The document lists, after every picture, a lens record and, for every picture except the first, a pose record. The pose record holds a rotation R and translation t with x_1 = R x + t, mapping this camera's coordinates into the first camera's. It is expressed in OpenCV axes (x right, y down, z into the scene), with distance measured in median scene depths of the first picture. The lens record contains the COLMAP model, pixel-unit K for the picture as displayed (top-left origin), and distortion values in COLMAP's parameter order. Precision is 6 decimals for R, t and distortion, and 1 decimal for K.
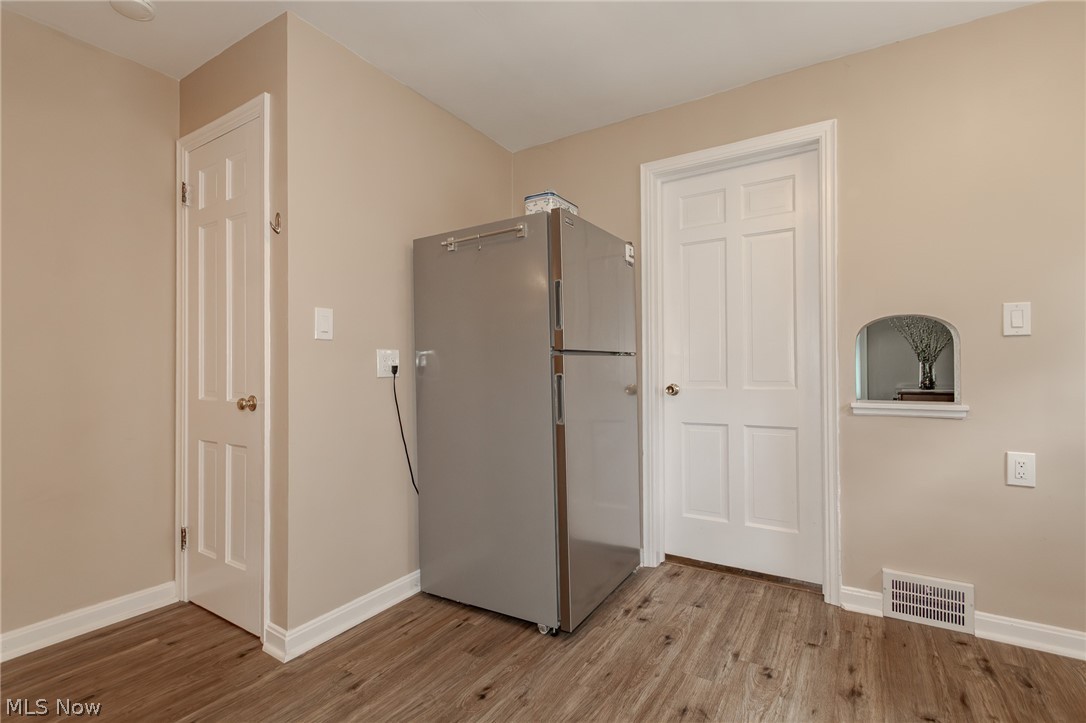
lens RADIAL K [[502.2, 0, 543.4], [0, 502.2, 357.8], [0, 0, 1]] dist [0.006723, -0.004886]
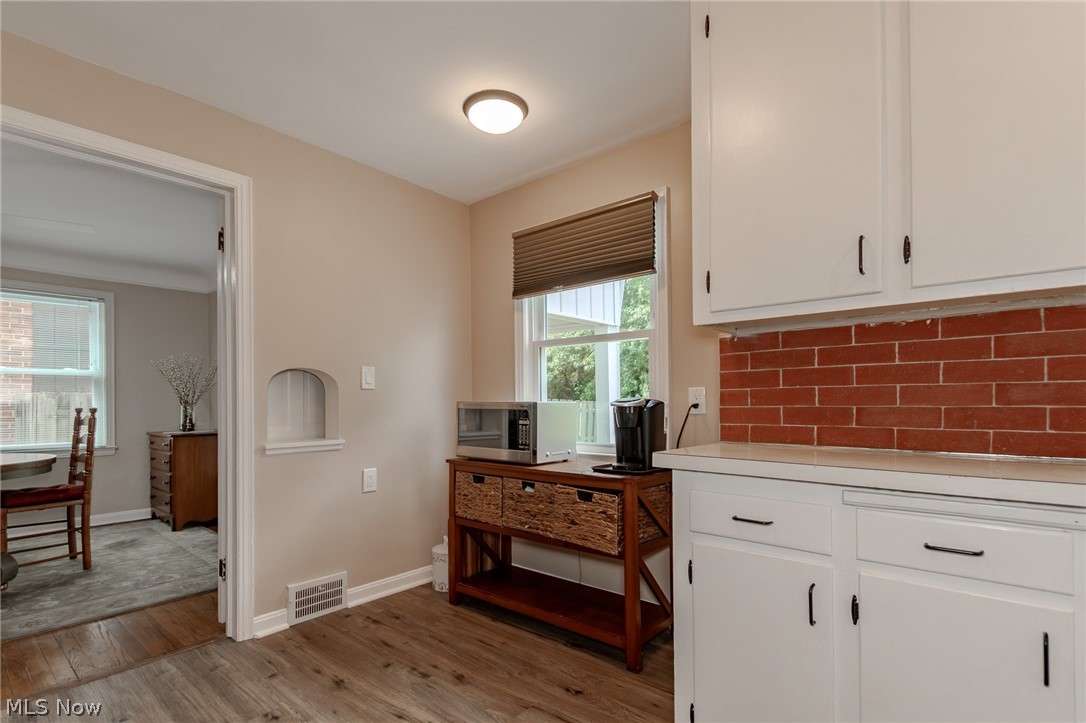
lens RADIAL K [[502.2, 0, 528.3], [0, 502.2, 399.9], [0, 0, 1]] dist [0.006723, -0.004886]
pose [[0.175505, 0.013520, 0.984386, -0.402164], [-0.013632, 0.999843, -0.011302, -0.002941], [-0.984384, -0.011436, 0.175662, 0.282070]]
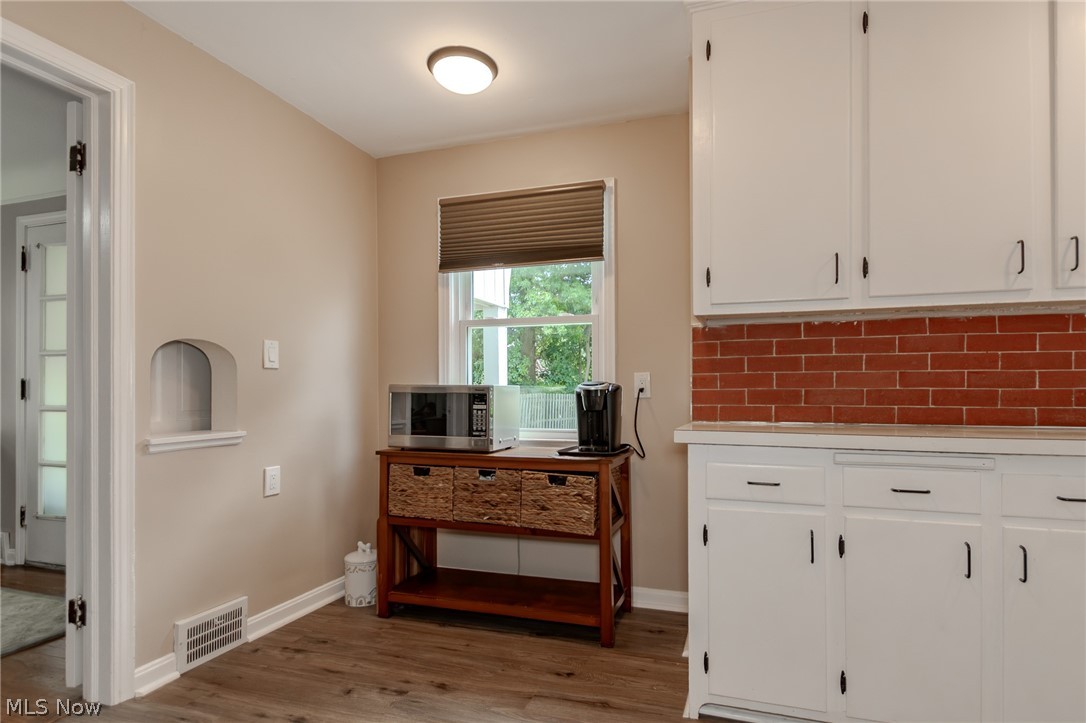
lens RADIAL K [[552.9, 0, 570.2], [0, 552.9, 386.3], [0, 0, 1]] dist [0.003283, -0.000510]
pose [[-0.224196, 0.017100, 0.974394, -0.471842], [-0.013310, 0.999699, -0.020606, 0.014487], [-0.974453, -0.017589, -0.223901, 0.594804]]
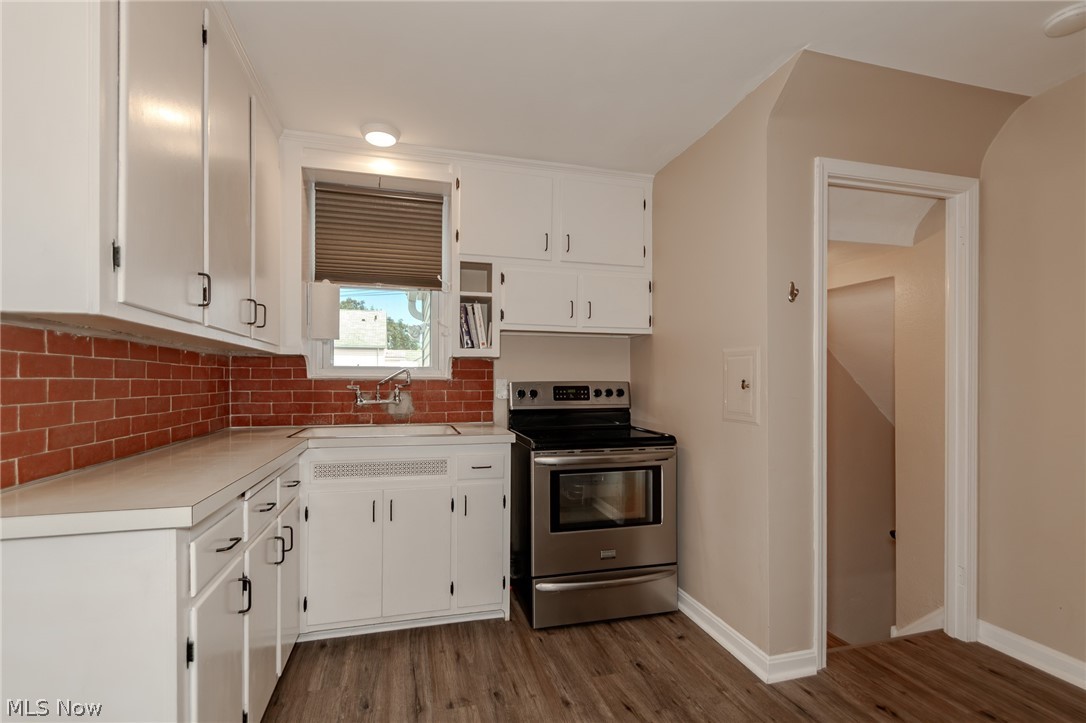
lens RADIAL K [[502.2, 0, 542.8], [0, 502.2, 382.1], [0, 0, 1]] dist [0.006723, -0.004886]
pose [[-0.700065, 0.012379, -0.713972, 0.487949], [0.019708, 0.999804, -0.001989, -0.054909], [0.713808, -0.015463, -0.700171, 0.841105]]
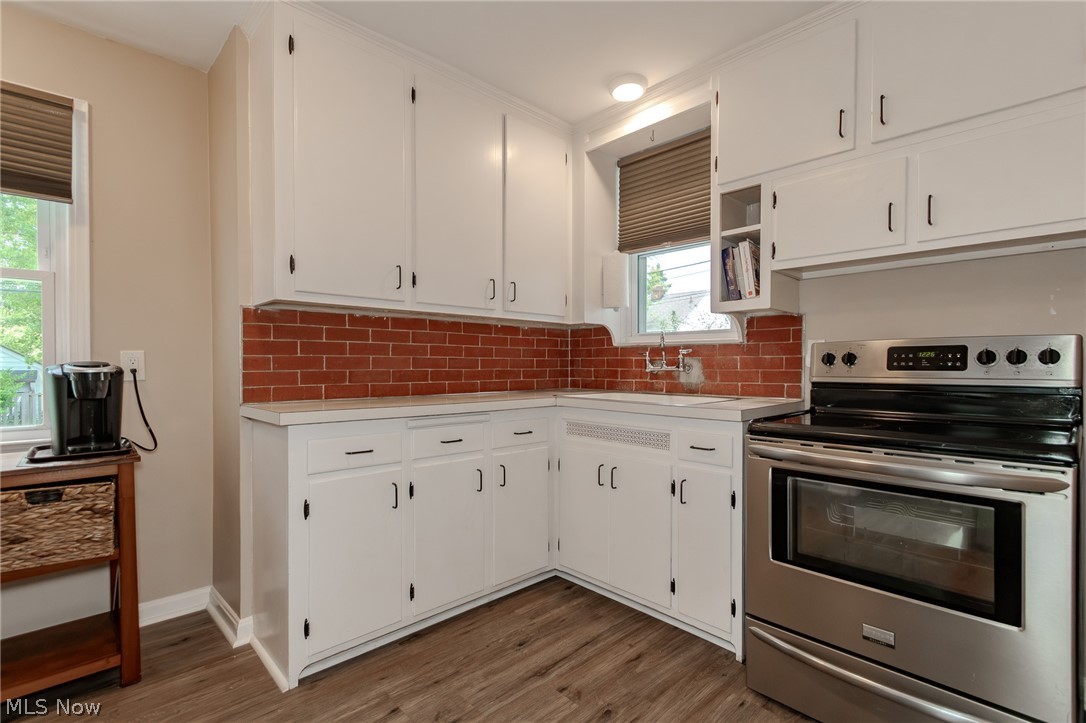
lens RADIAL K [[502.2, 0, 541.4], [0, 502.2, 369.2], [0, 0, 1]] dist [0.006723, -0.004886]
pose [[-0.959754, 0.009300, 0.280687, -0.277893], [0.006127, 0.999907, -0.012179, 0.005848], [-0.280774, -0.009970, -0.959722, 0.895982]]
